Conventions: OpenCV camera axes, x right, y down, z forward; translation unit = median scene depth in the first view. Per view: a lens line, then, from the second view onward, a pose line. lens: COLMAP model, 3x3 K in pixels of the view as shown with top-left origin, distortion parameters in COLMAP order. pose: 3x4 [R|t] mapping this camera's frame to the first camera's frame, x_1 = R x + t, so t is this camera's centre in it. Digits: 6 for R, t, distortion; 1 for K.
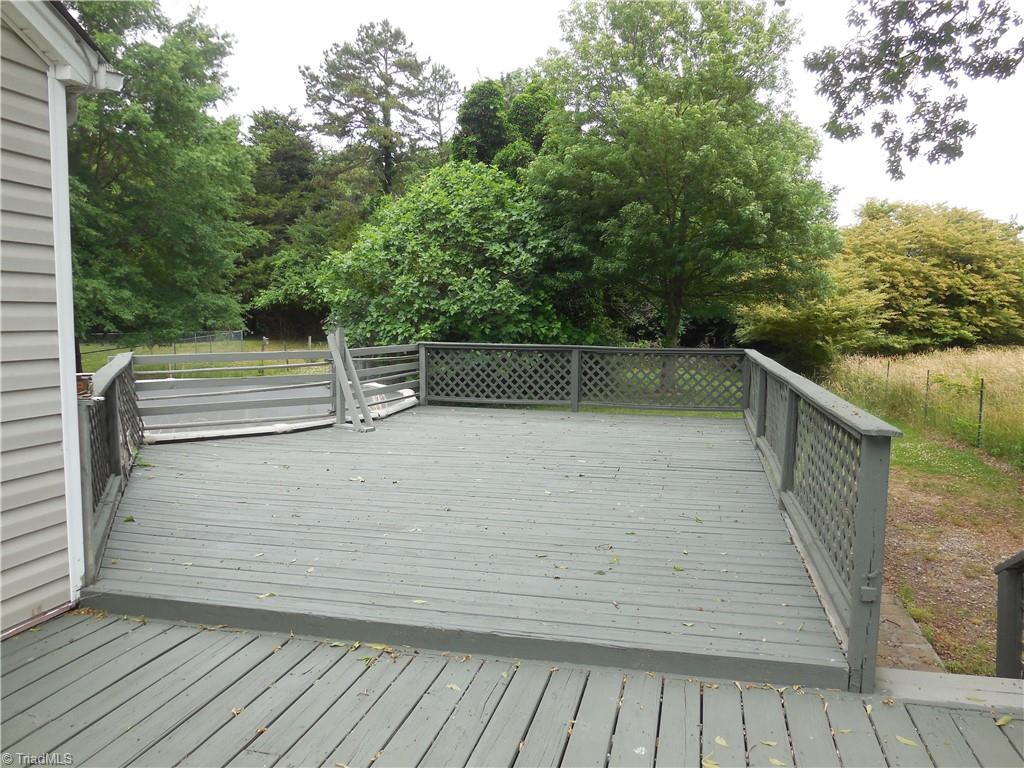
lens RADIAL K [[756.9, 0, 503.0], [0, 756.9, 384.7], [0, 0, 1]] dist [-0.031465, 0.015601]
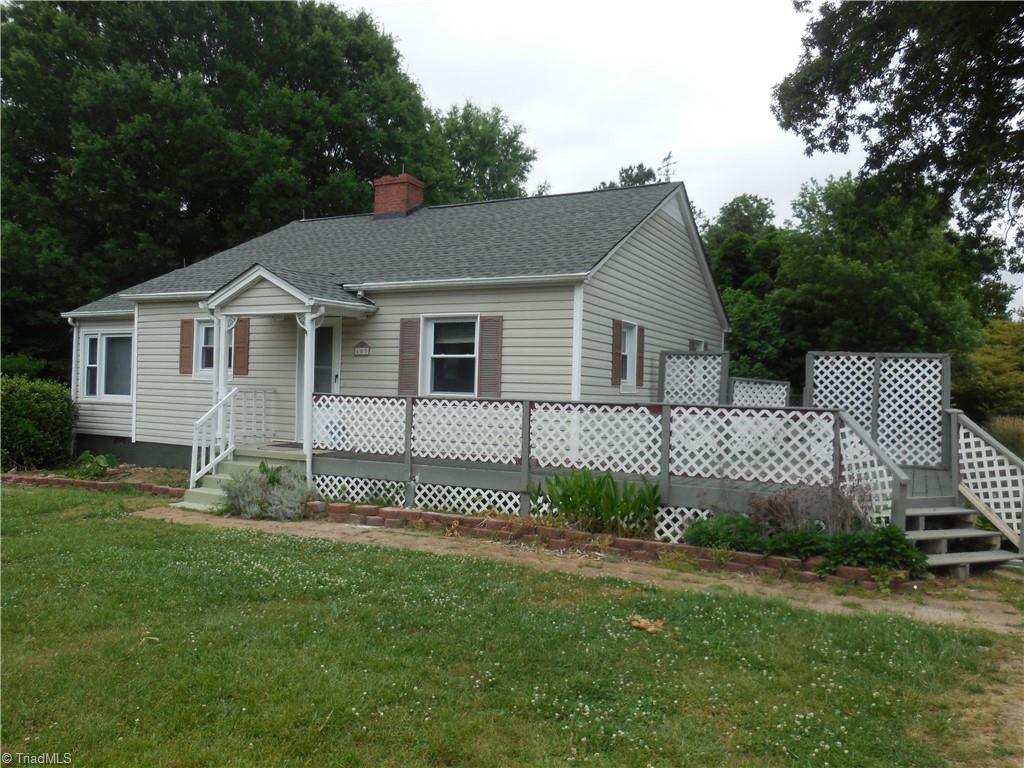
lens RADIAL K [[756.9, 0, 513.7], [0, 756.9, 381.8], [0, 0, 1]] dist [-0.031465, 0.015601]
pose [[0.972073, 0.018502, -0.233947, -0.105615], [-0.041738, 0.994625, -0.094761, 0.066282], [0.230936, 0.101879, 0.967620, -0.582356]]
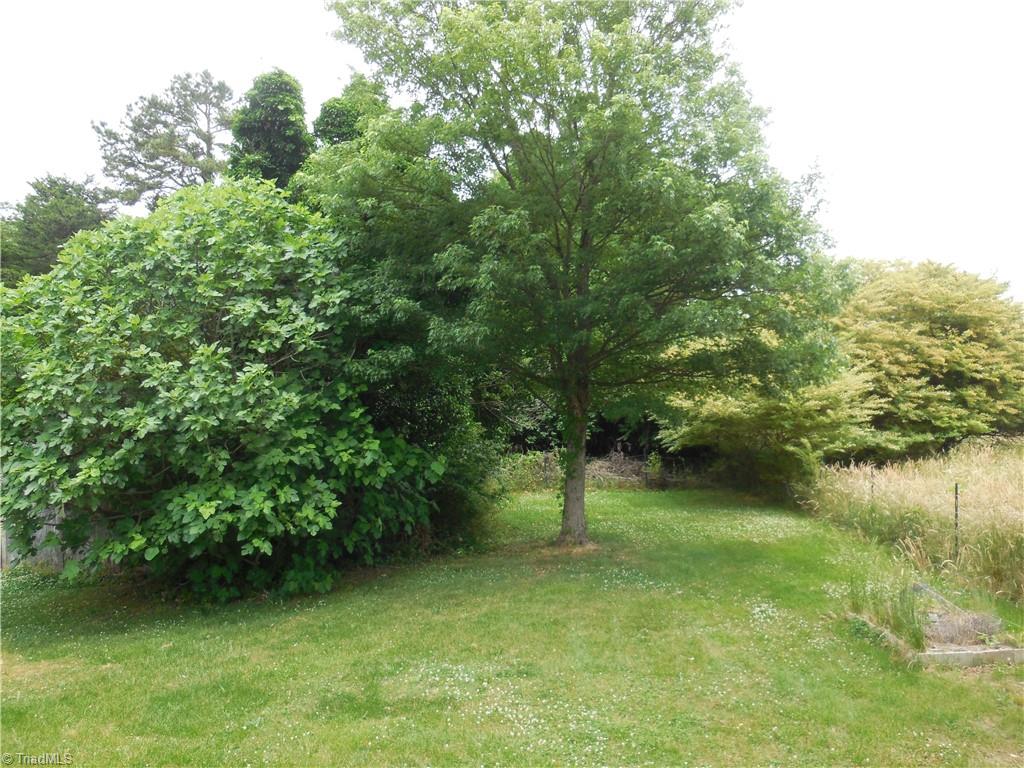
lens RADIAL K [[756.9, 0, 503.6], [0, 756.9, 388.2], [0, 0, 1]] dist [-0.031465, 0.015601]
pose [[0.989792, -0.034584, 0.138263, 0.076150], [0.052184, 0.990686, -0.125770, -0.037988], [-0.132626, 0.131701, 0.982377, 0.368968]]
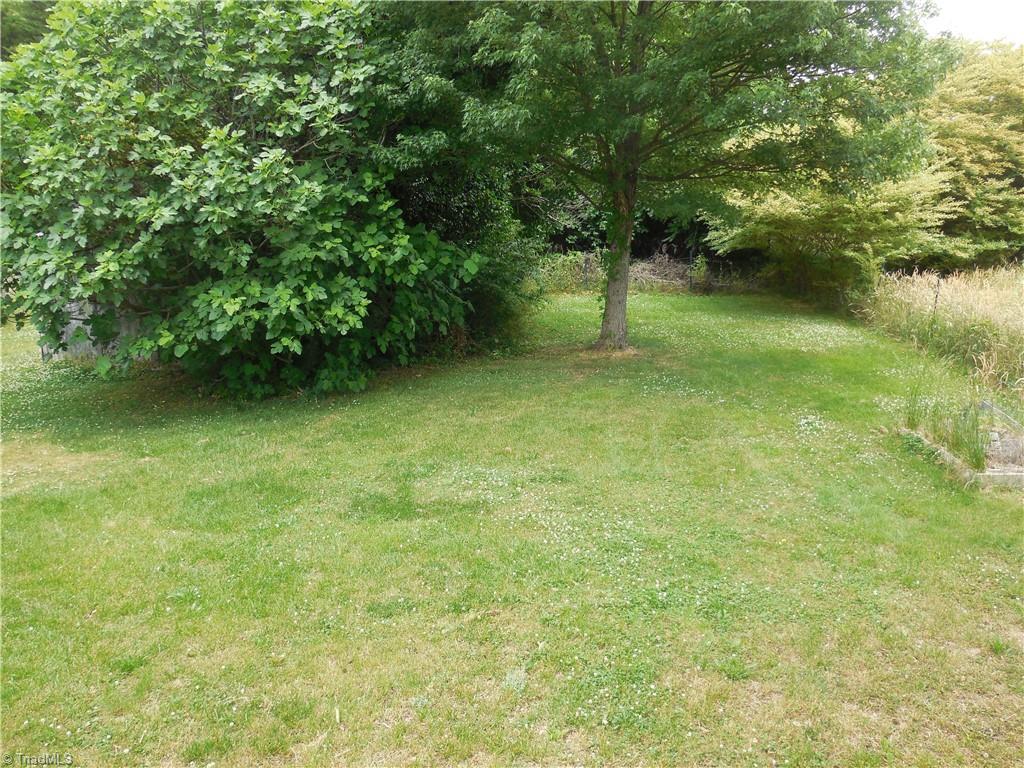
lens RADIAL K [[756.9, 0, 505.4], [0, 756.9, 381.0], [0, 0, 1]] dist [-0.031465, 0.015601]
pose [[0.995768, -0.044138, 0.080612, 0.079071], [0.033956, 0.991754, 0.123577, -0.037822], [-0.085402, -0.120317, 0.989055, 0.394076]]
